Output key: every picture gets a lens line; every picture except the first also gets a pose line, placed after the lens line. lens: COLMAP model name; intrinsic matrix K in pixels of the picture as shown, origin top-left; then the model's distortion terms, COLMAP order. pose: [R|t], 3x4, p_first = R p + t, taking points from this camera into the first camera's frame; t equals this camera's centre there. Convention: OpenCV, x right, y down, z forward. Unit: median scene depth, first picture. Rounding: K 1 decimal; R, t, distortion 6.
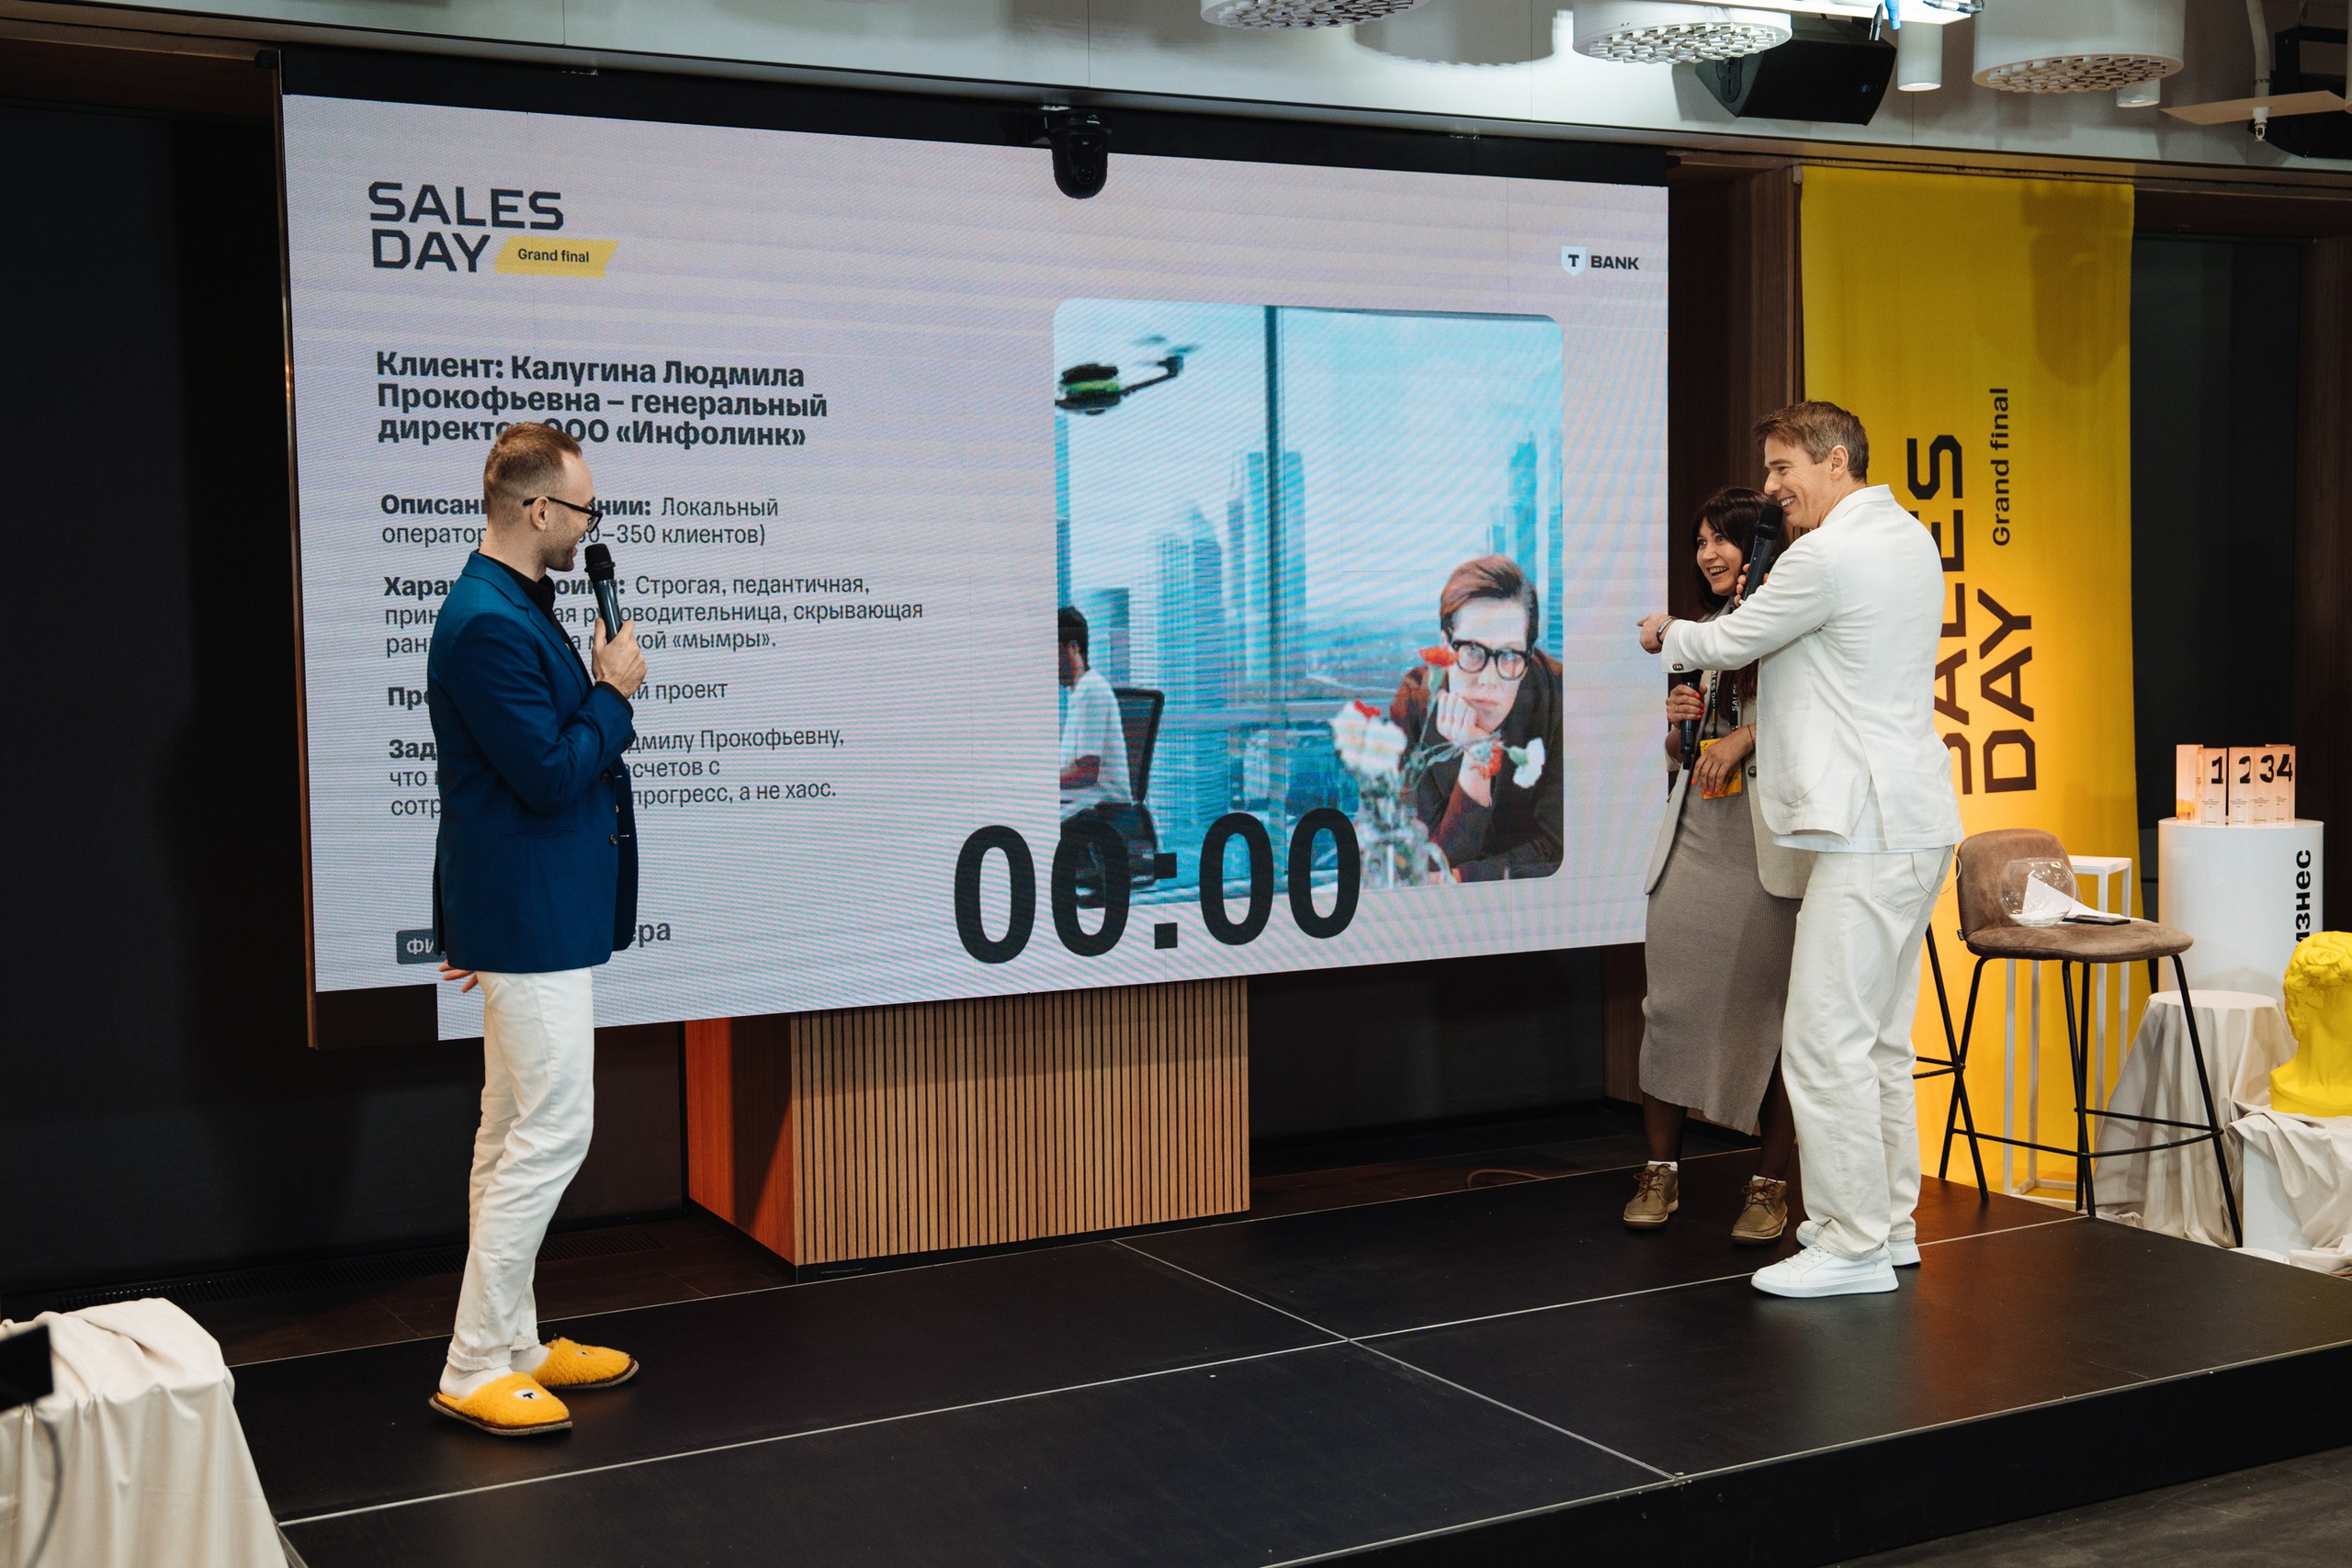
lens RADIAL K [[2461.2, 0, 1160.3], [0, 2461.2, 783.9], [0, 0, 1]] dist [0.123891, 0.000000]
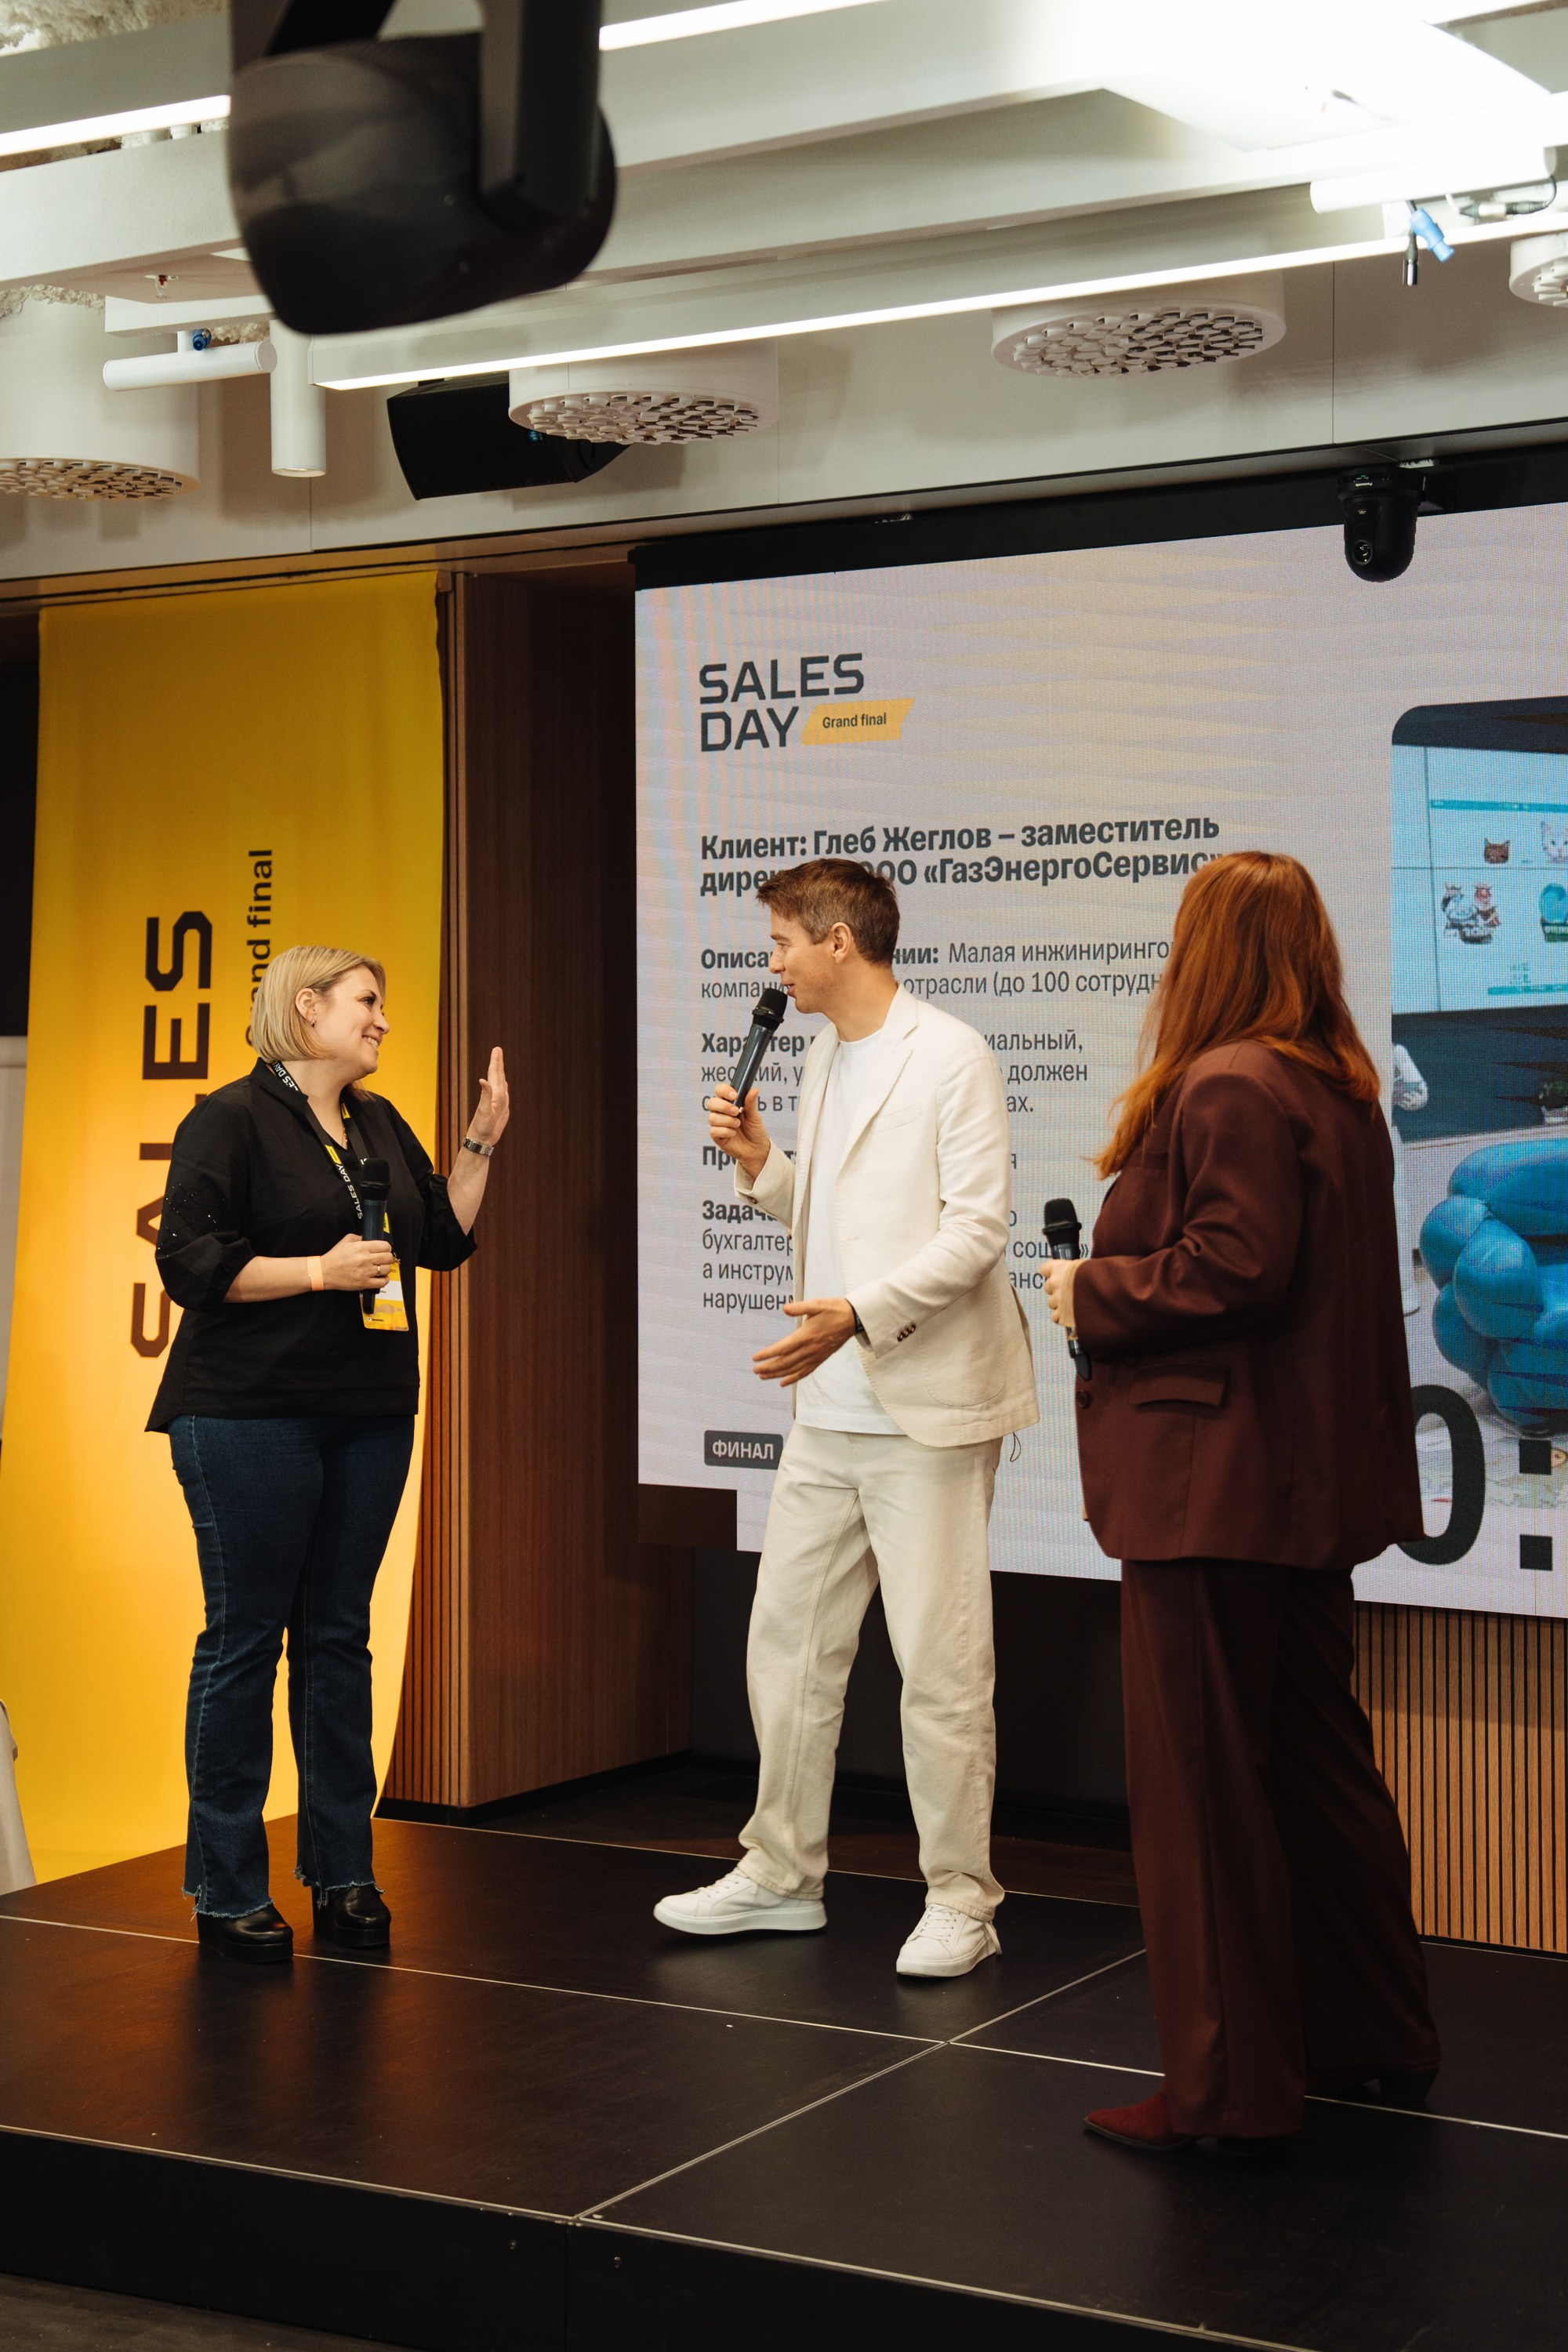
lens RADIAL K [[3060.5, 0, 859.7], [0, 3060.5, 1178.4], [0, 0, 1]] dist [0.153654, 0.000000]
pose [[0.643256, 0.034010, -0.764896, 1.216882], [-0.065534, 0.997792, -0.010747, -0.056234], [0.762842, 0.057039, 0.644064, 0.521942]]
